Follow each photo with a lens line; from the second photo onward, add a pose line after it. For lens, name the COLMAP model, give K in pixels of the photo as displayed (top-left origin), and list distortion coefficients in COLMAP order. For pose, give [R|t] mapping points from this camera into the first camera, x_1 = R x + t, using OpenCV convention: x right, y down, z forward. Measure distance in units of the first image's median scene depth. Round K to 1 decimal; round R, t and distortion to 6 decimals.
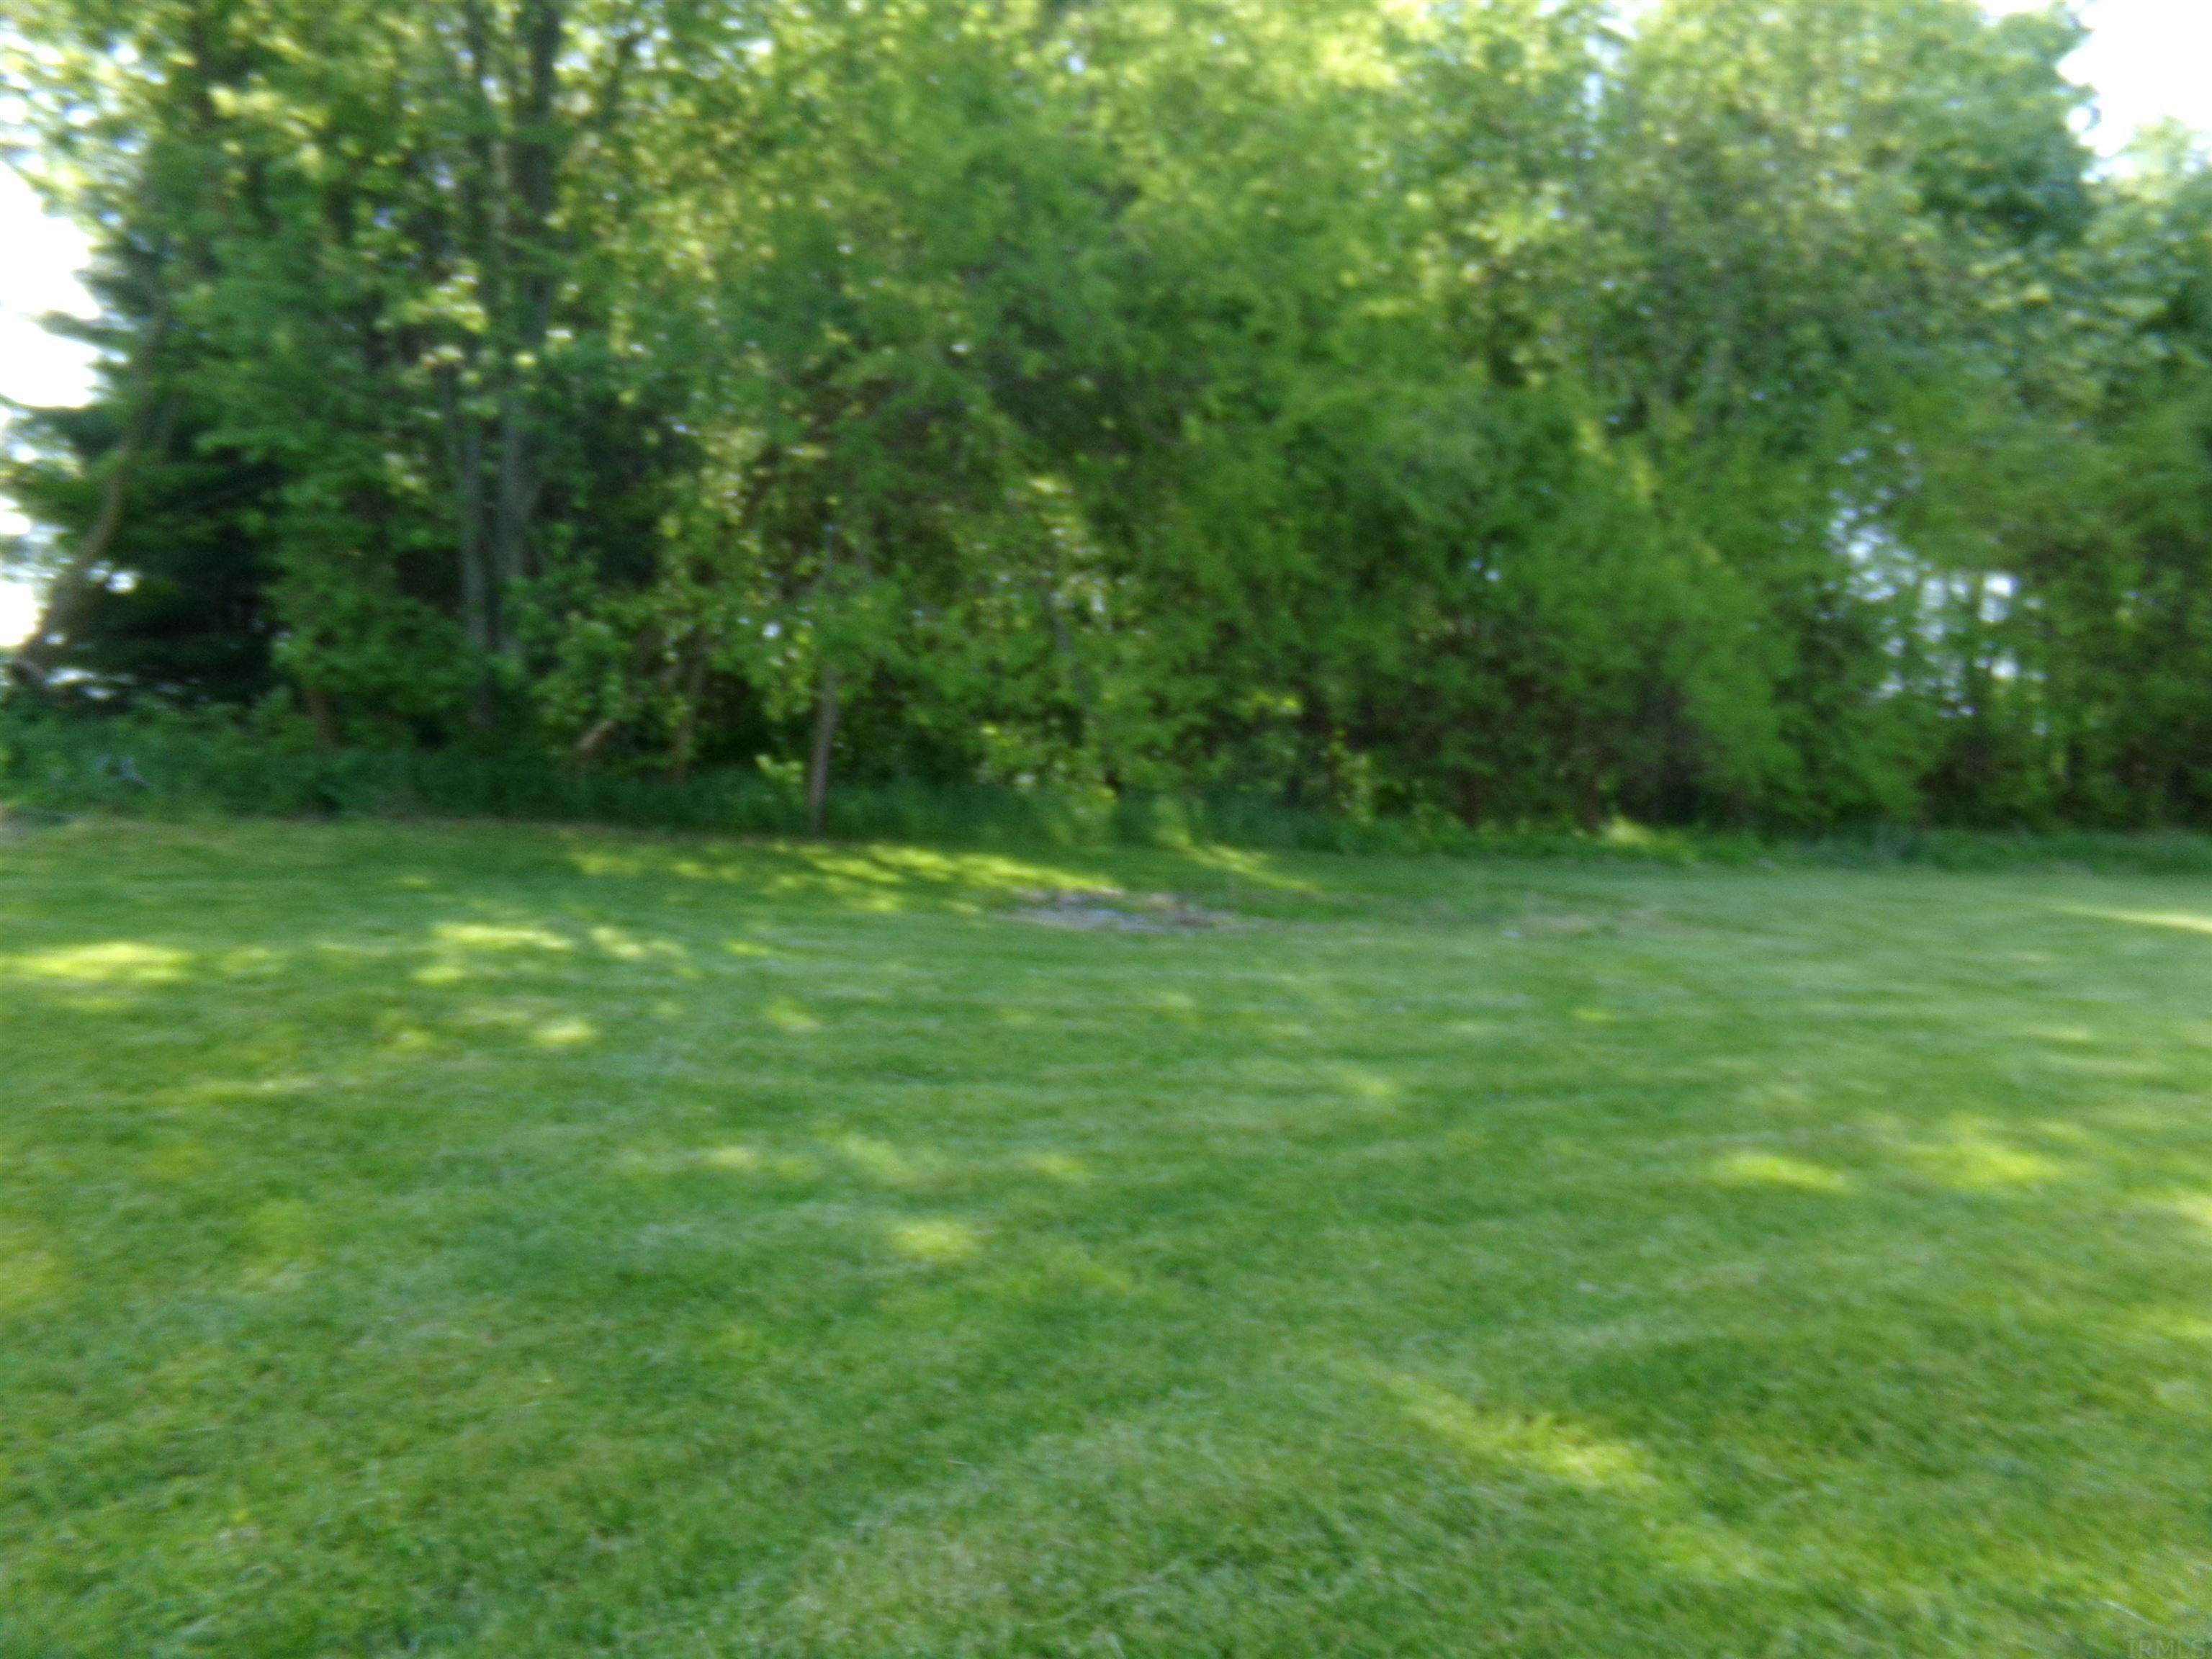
lens RADIAL K [[1610.0, 0, 1105.6], [0, 1610.0, 806.4], [0, 0, 1]] dist [0.002130, 0.102366]
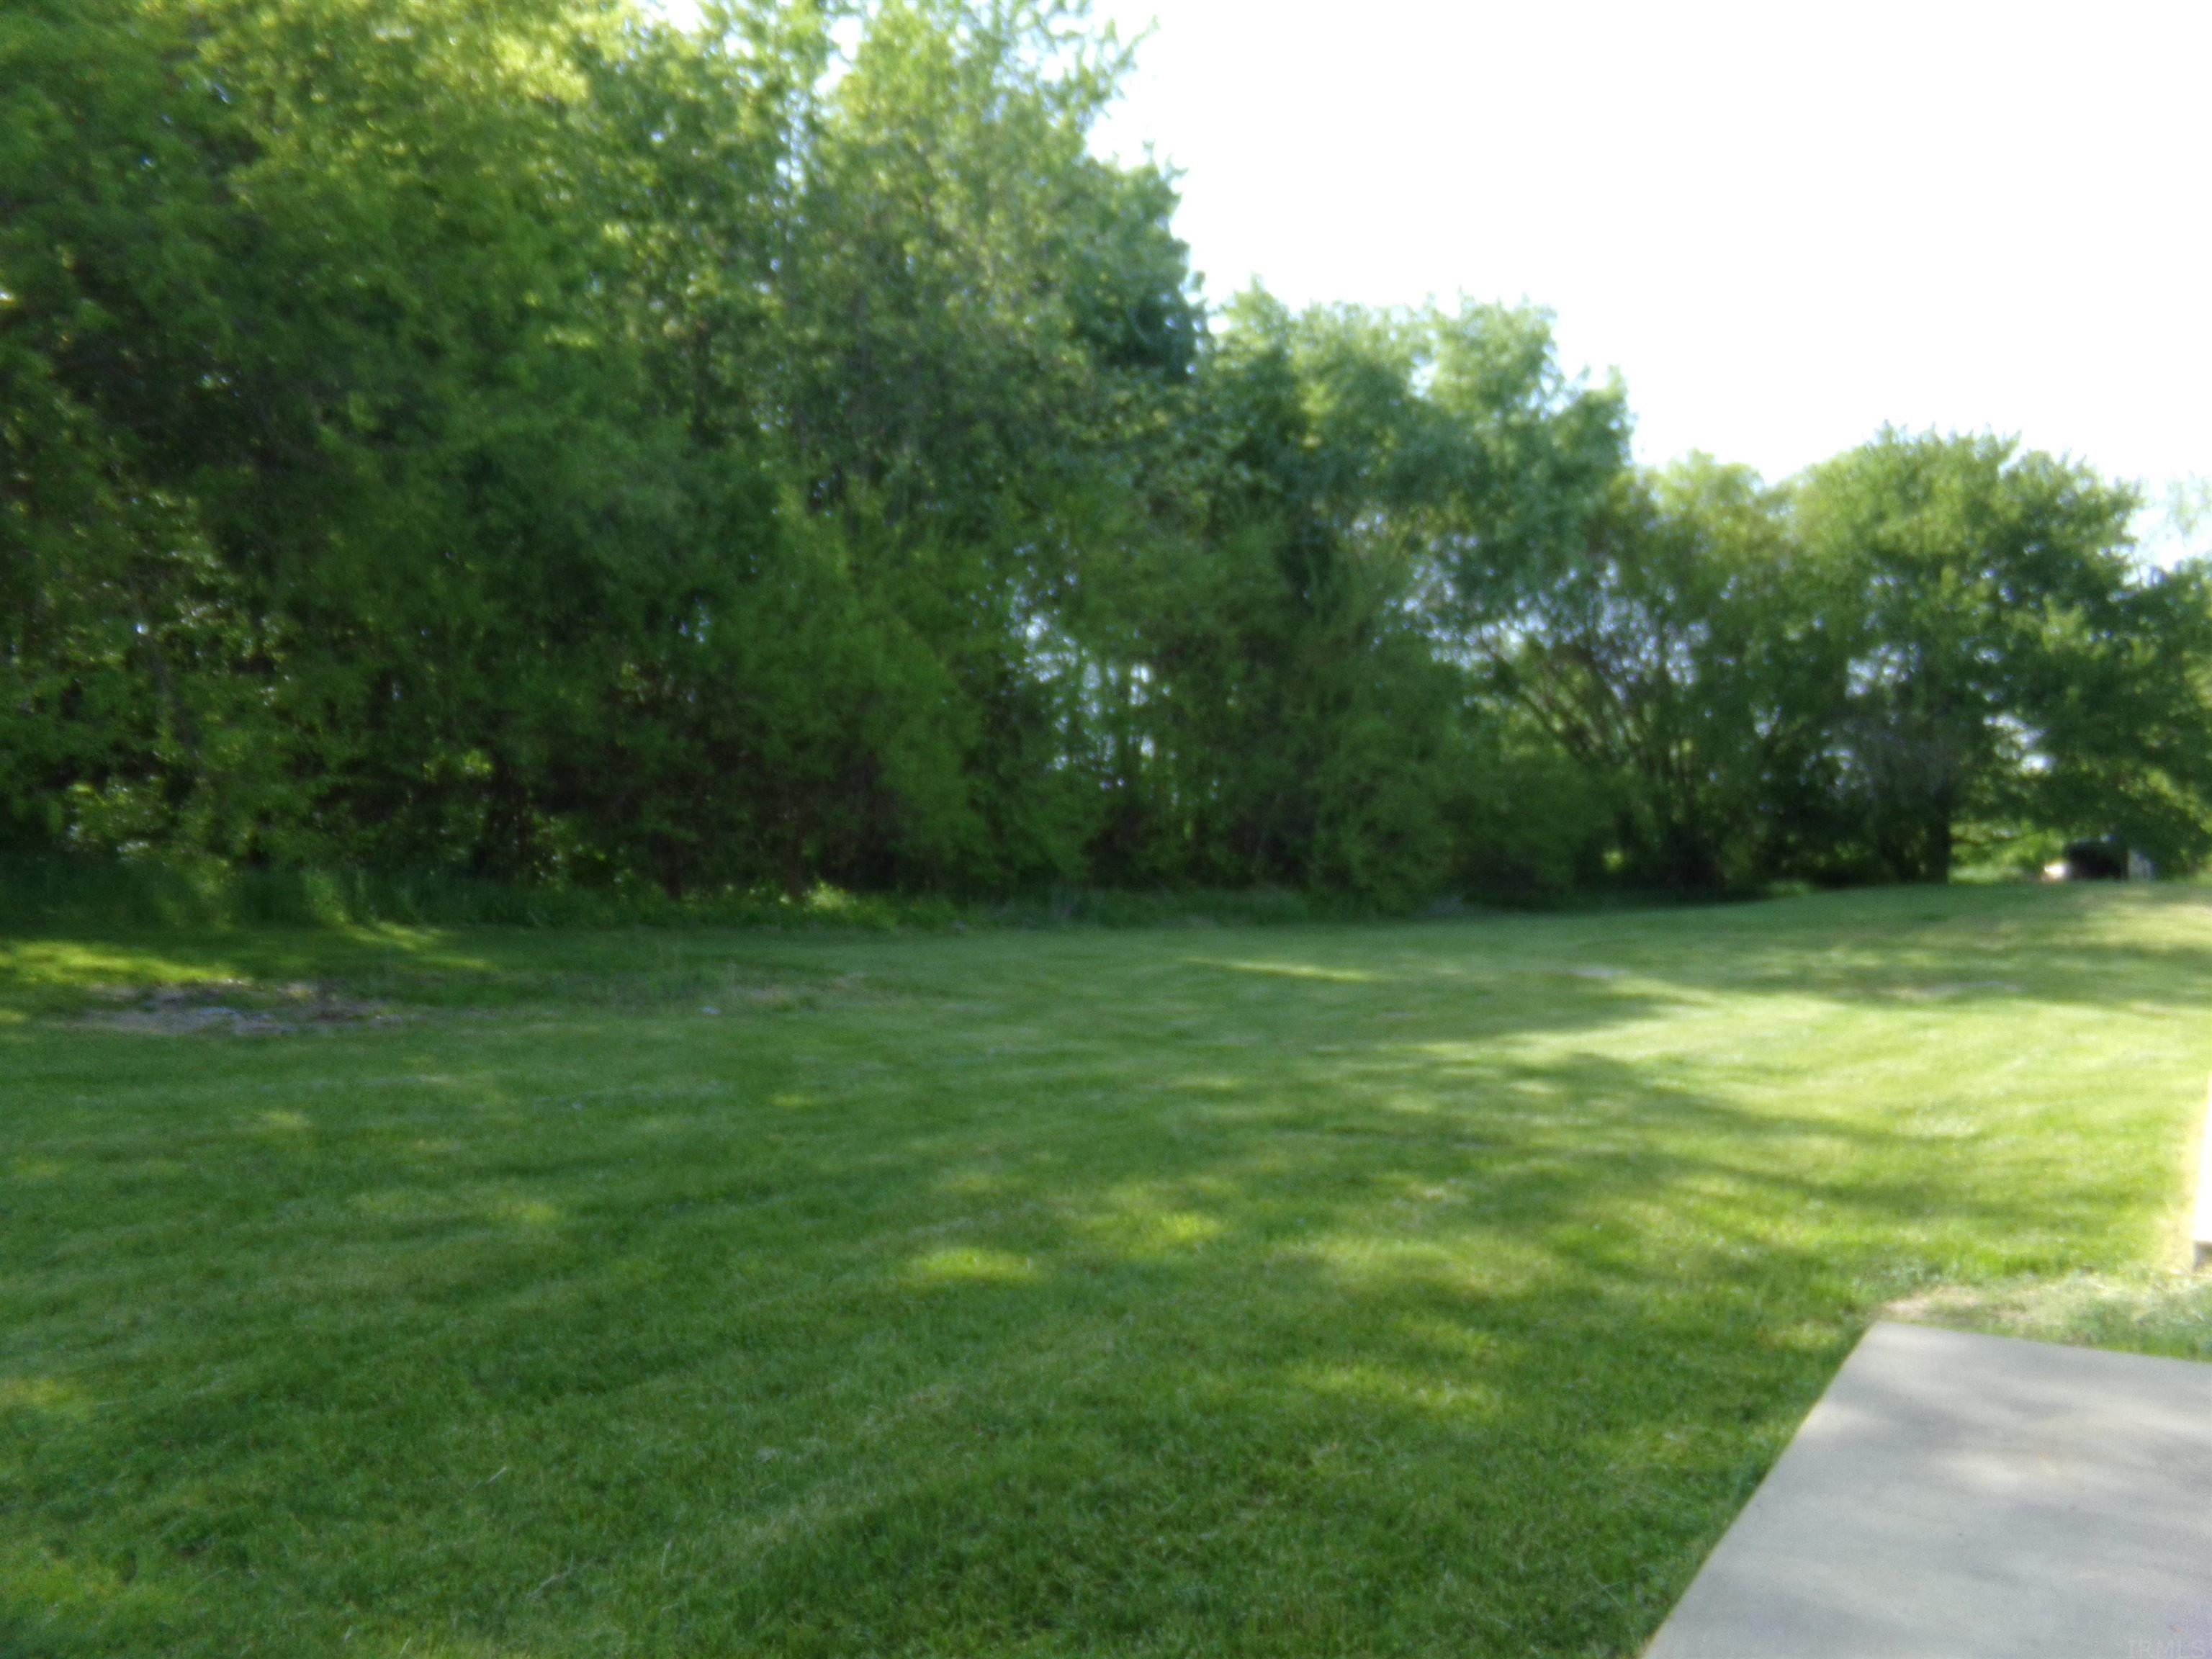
lens RADIAL K [[1506.3, 0, 1096.8], [0, 1506.3, 811.0], [0, 0, 1]] dist [-0.000590, 0.028108]
pose [[0.886124, 0.005992, 0.463410, 0.042232], [0.011129, 0.999353, -0.034204, -0.004777], [-0.463315, 0.035466, 0.885484, 0.106688]]
